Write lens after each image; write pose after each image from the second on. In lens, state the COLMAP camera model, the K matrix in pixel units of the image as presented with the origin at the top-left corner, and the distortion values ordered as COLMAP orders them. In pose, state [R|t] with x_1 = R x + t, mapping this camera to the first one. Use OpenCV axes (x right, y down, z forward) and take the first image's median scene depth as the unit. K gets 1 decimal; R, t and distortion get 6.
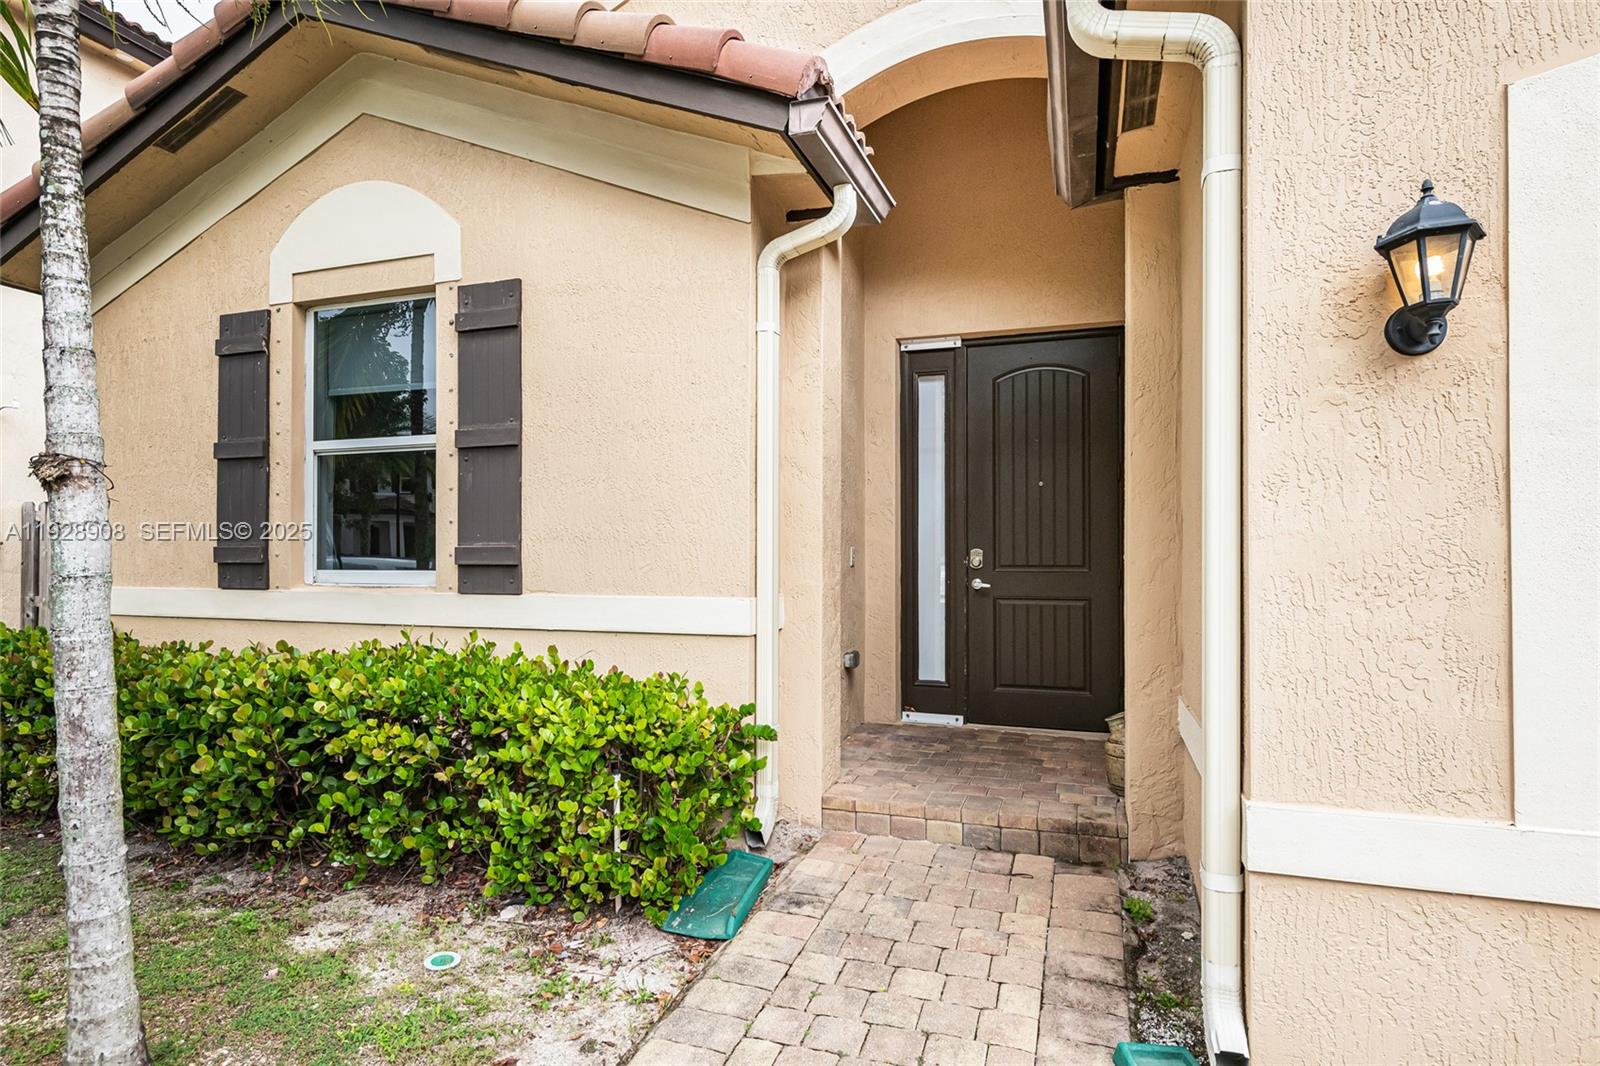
lens RADIAL K [[847.9, 0, 793.2], [0, 847.9, 539.6], [0, 0, 1]] dist [0.006080, 0.000616]
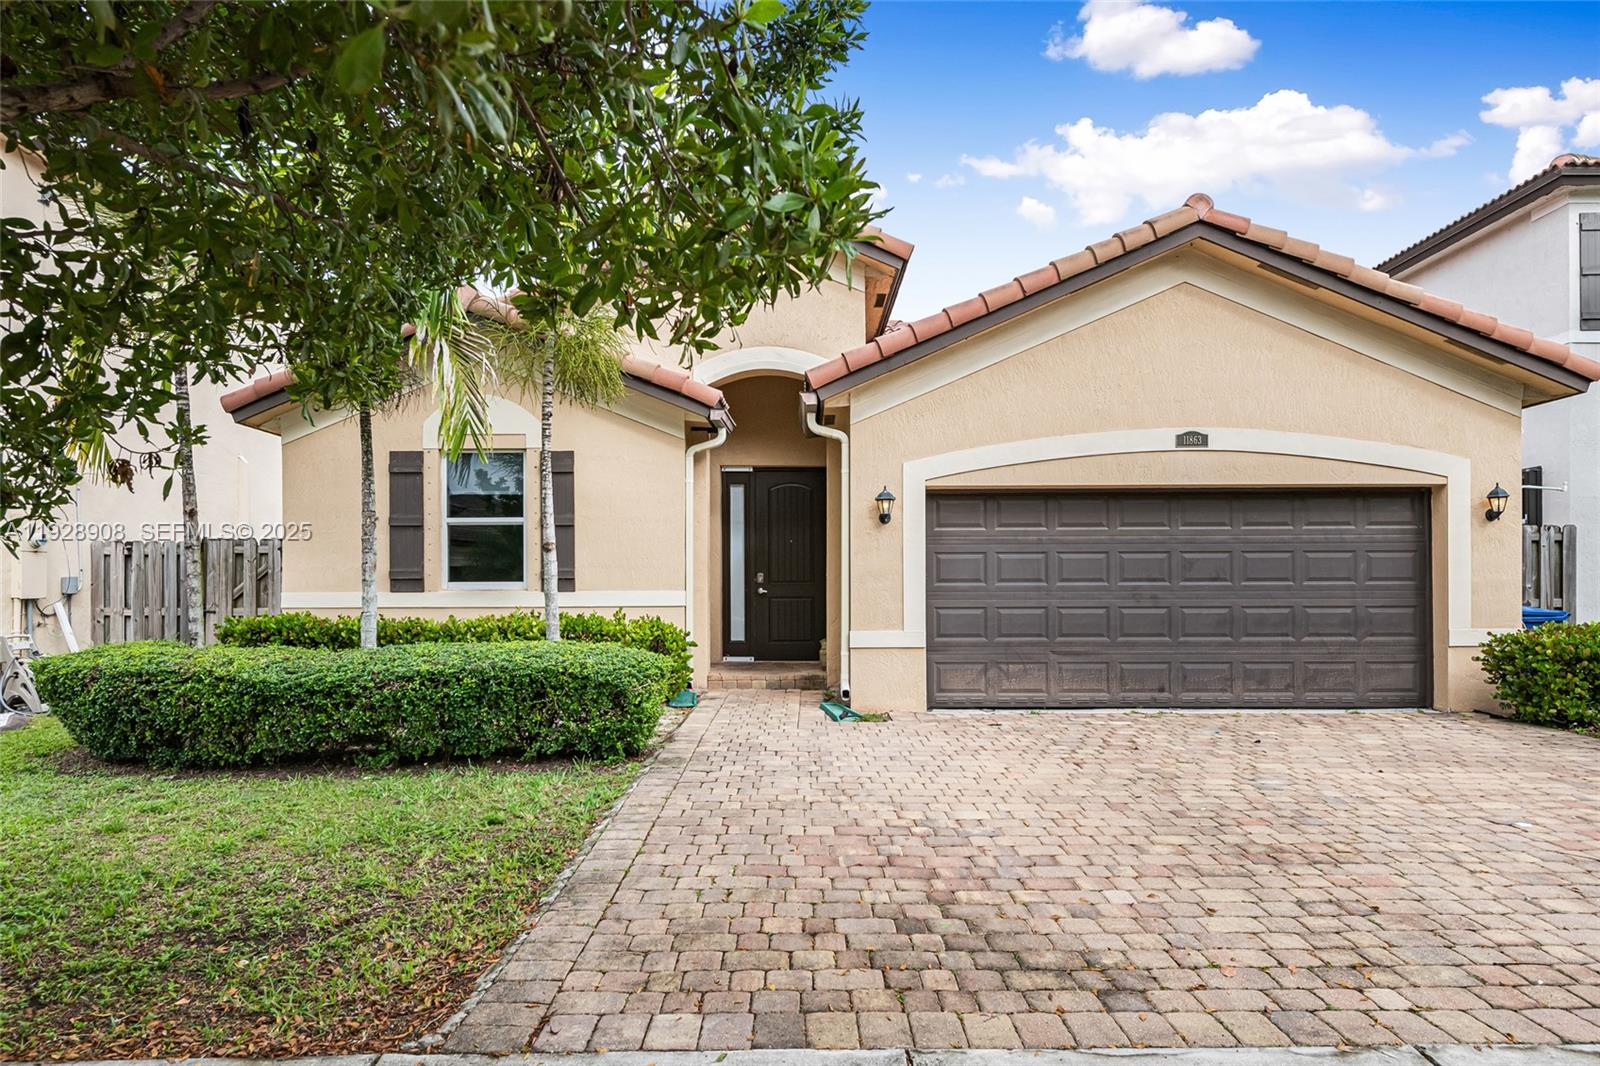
lens RADIAL K [[931.6, 0, 798.7], [0, 931.6, 542.8], [0, 0, 1]] dist [0.009224, -0.000456]
pose [[0.949289, 0.012400, 0.314160, -0.499964], [-0.001443, 0.999383, -0.035084, 0.019838], [-0.314401, 0.032852, 0.948722, -1.432593]]
